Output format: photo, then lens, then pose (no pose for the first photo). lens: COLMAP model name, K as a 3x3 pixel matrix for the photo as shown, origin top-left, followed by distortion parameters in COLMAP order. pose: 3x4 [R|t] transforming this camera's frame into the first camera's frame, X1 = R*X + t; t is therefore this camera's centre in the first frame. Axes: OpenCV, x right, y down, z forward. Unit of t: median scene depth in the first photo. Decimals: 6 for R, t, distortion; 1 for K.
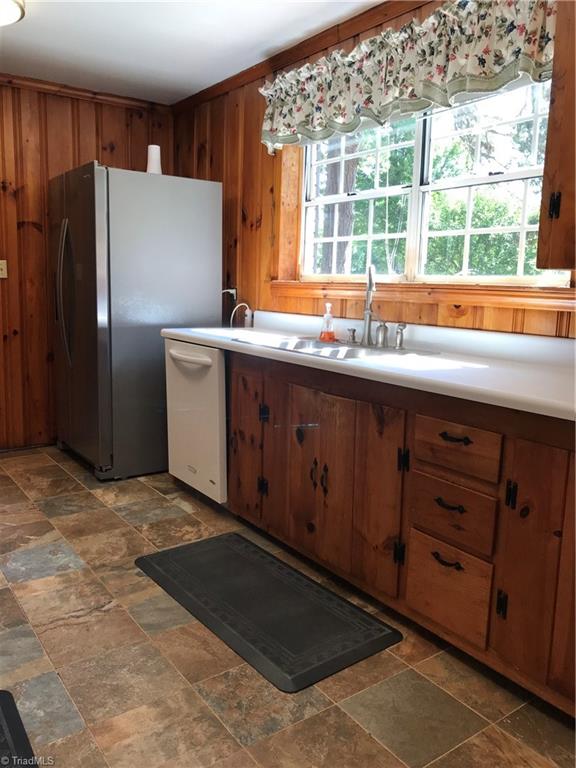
lens RADIAL K [[633.5, 0, 290.4], [0, 633.5, 380.3], [0, 0, 1]] dist [0.005300, -0.001178]
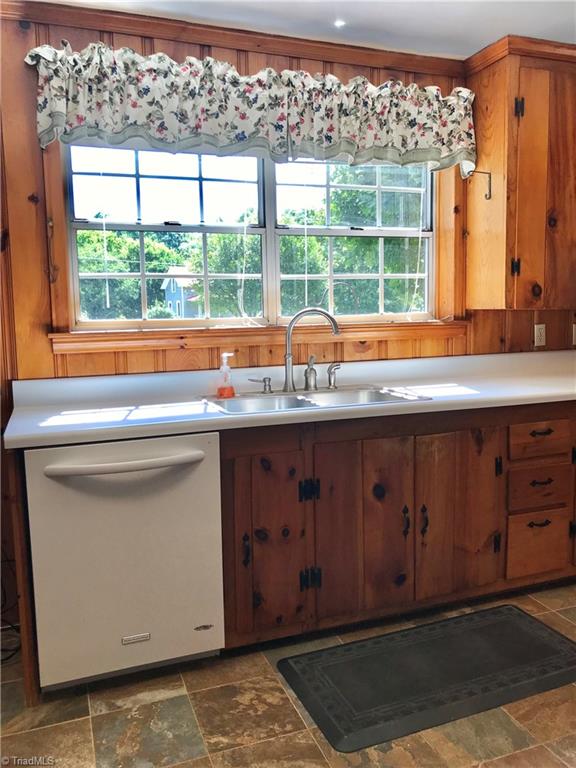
lens RADIAL K [[634.0, 0, 290.5], [0, 634.0, 377.5], [0, 0, 1]] dist [0.018145, -0.001575]
pose [[0.254706, -0.136614, 0.957320, -0.783402], [0.174428, 0.980223, 0.093474, -0.165478], [-0.951157, 0.143175, 0.273498, 0.738869]]
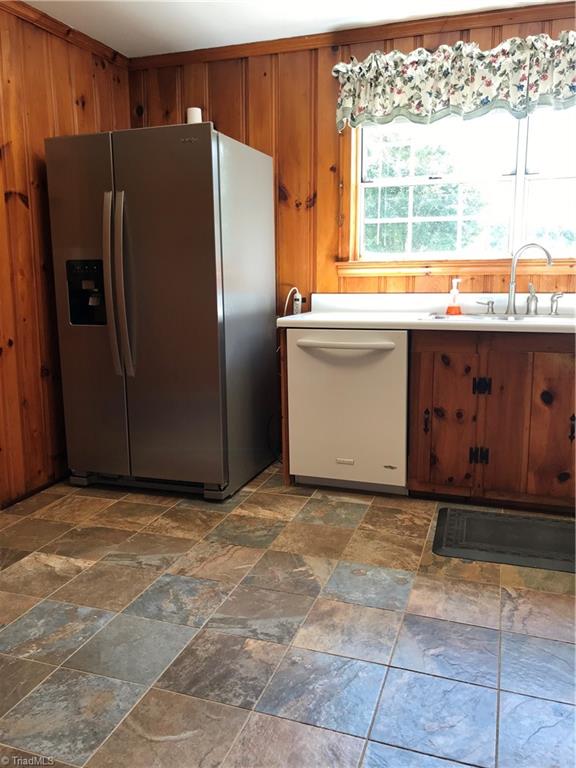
lens RADIAL K [[634.0, 0, 290.5], [0, 634.0, 377.5], [0, 0, 1]] dist [0.018145, -0.001575]
pose [[0.812282, -0.130977, 0.568369, -0.857217], [0.118905, 0.991182, 0.058480, -0.057915], [-0.571017, 0.020079, 0.820693, 0.299032]]
